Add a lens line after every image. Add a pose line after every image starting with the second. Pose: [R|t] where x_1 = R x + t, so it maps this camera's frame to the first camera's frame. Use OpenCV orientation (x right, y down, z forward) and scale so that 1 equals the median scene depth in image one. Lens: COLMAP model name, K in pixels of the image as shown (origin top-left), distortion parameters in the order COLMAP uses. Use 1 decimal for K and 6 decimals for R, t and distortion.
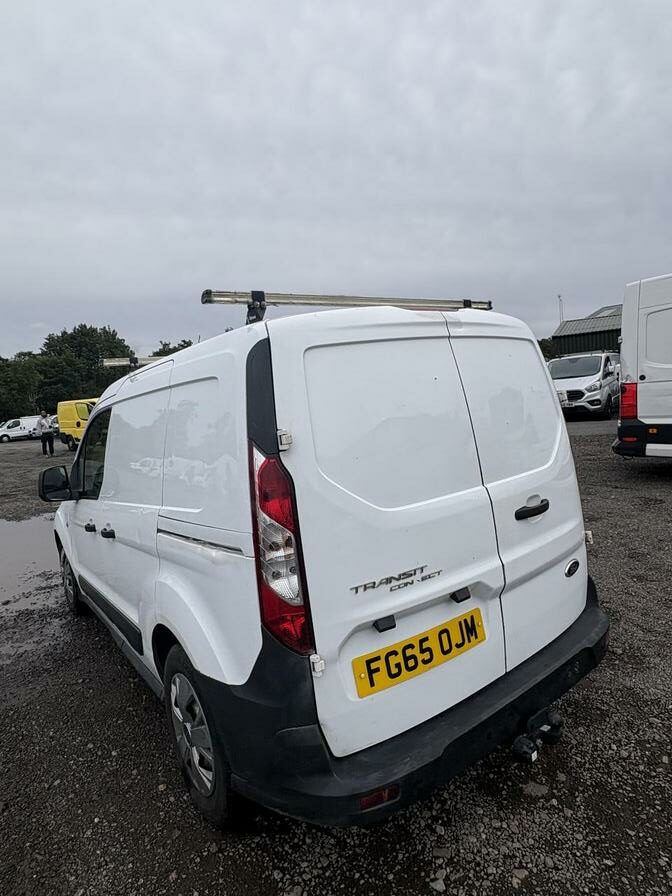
lens RADIAL K [[522.5, 0, 343.1], [0, 522.5, 445.7], [0, 0, 1]] dist [0.003586, 0.001964]
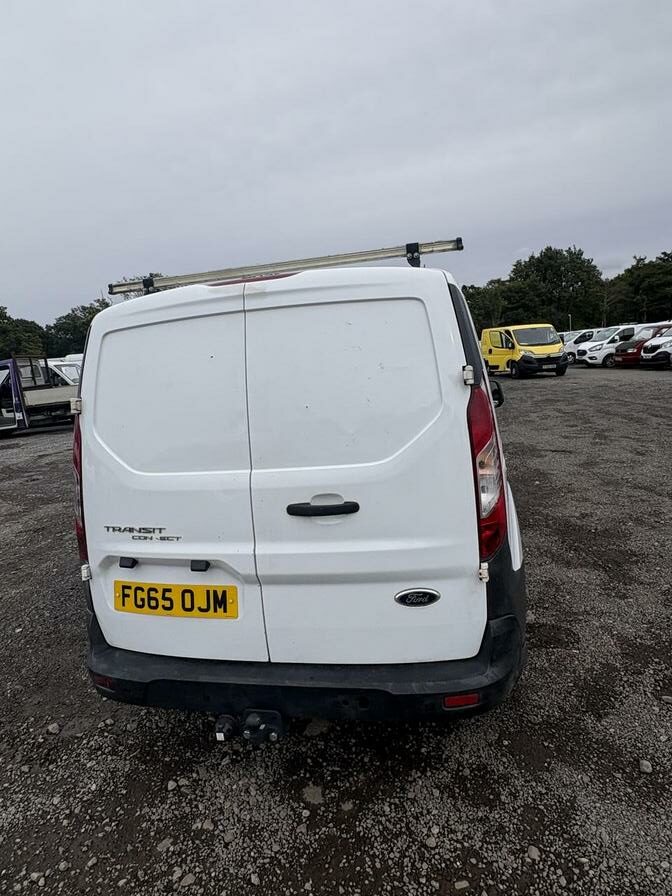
lens RADIAL K [[522.5, 0, 341.1], [0, 522.5, 445.1], [0, 0, 1]] dist [0.003586, 0.001964]
pose [[0.665285, 0.162017, -0.728798, 1.117380], [-0.056480, 0.984294, 0.167257, -0.144986], [0.744450, -0.070111, 0.663987, 0.510870]]
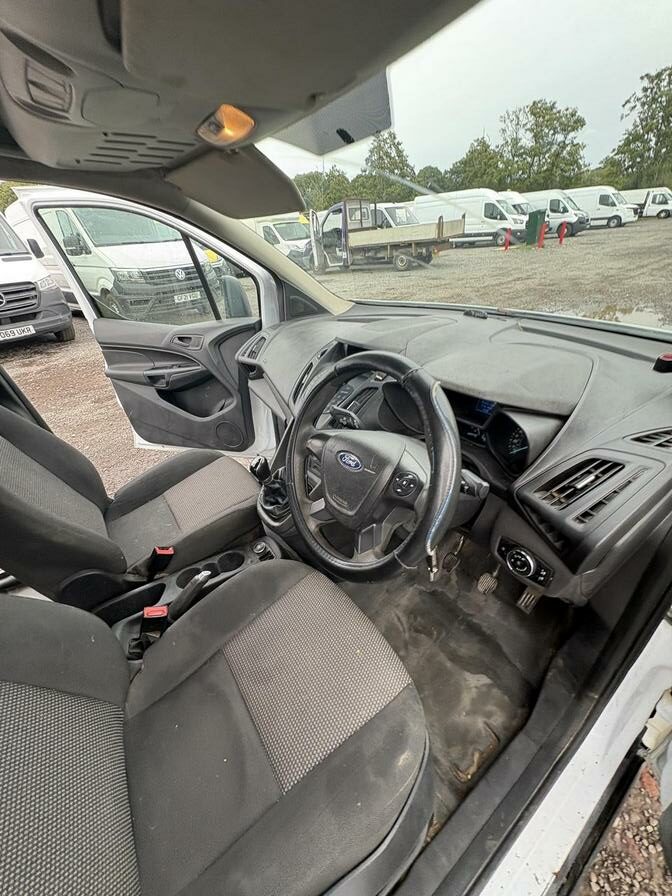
lens RADIAL K [[357.4, 0, 333.9], [0, 357.4, 448.8], [0, 0, 1]] dist [-0.002748, 0.001820]
pose [[-0.032173, 0.598466, -0.800502, -0.054052], [-0.022669, 0.800273, 0.599207, -0.137076], [0.999225, 0.037425, -0.012181, 2.248189]]
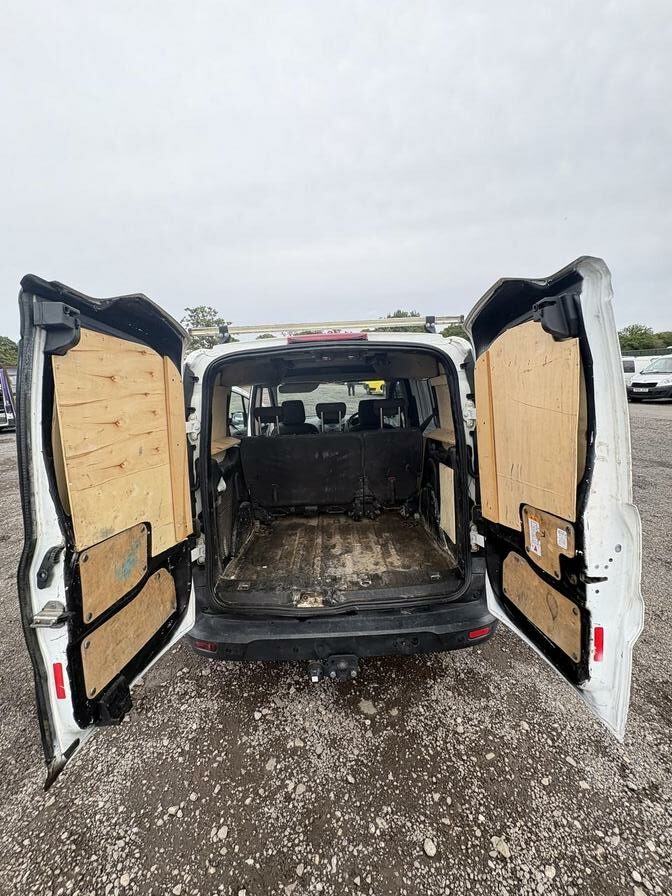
lens RADIAL K [[357.4, 0, 338.2], [0, 357.4, 446.2], [0, 0, 1]] dist [-0.002748, 0.001820]
pose [[0.805988, 0.178762, -0.564293, 0.791189], [-0.097985, 0.980449, 0.170643, -0.159830], [0.583765, -0.082244, 0.807746, 0.314109]]
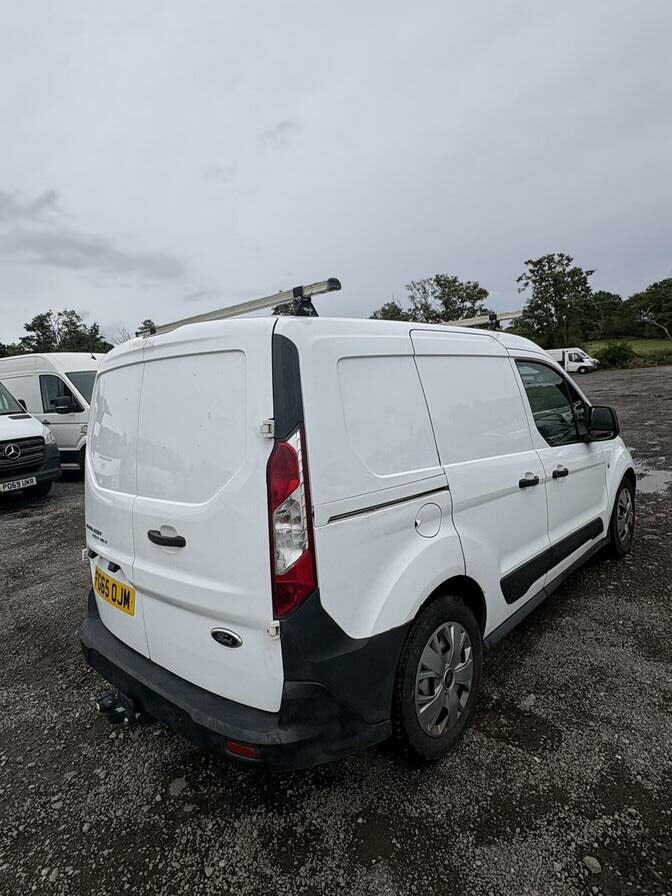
lens RADIAL K [[522.5, 0, 338.4], [0, 522.5, 447.1], [0, 0, 1]] dist [0.003586, 0.001964]
pose [[0.185783, 0.204121, -0.961155, 1.489398], [-0.032094, 0.978923, 0.201691, -0.285141], [0.982066, -0.006623, 0.188419, 1.272194]]
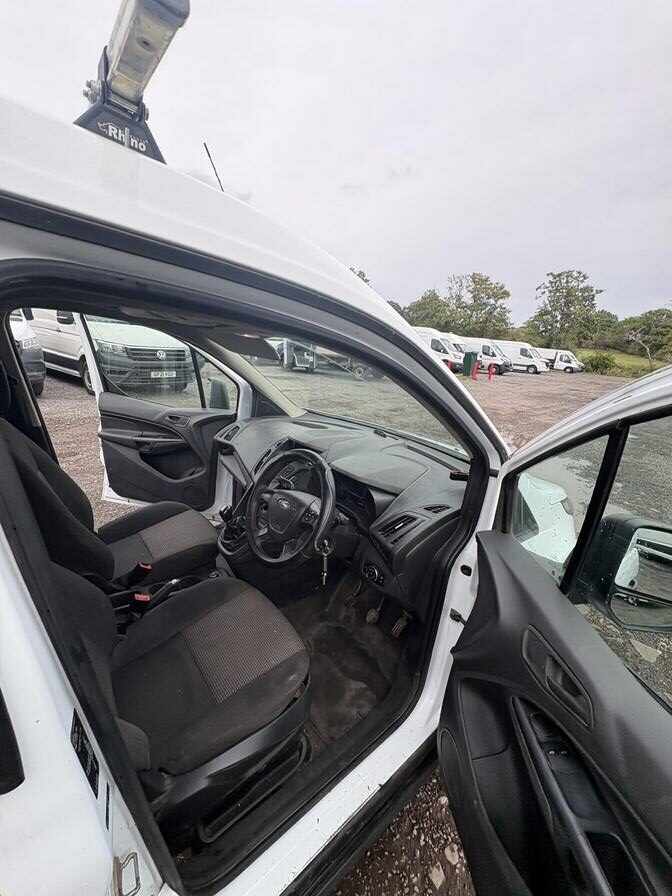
lens RADIAL K [[357.4, 0, 332.7], [0, 357.4, 450.5], [0, 0, 1]] dist [-0.002748, 0.001820]
pose [[0.025212, 0.389882, -0.920520, 0.206623], [-0.190720, 0.905775, 0.378414, -0.257503], [0.981321, 0.166020, 0.097195, 2.264526]]
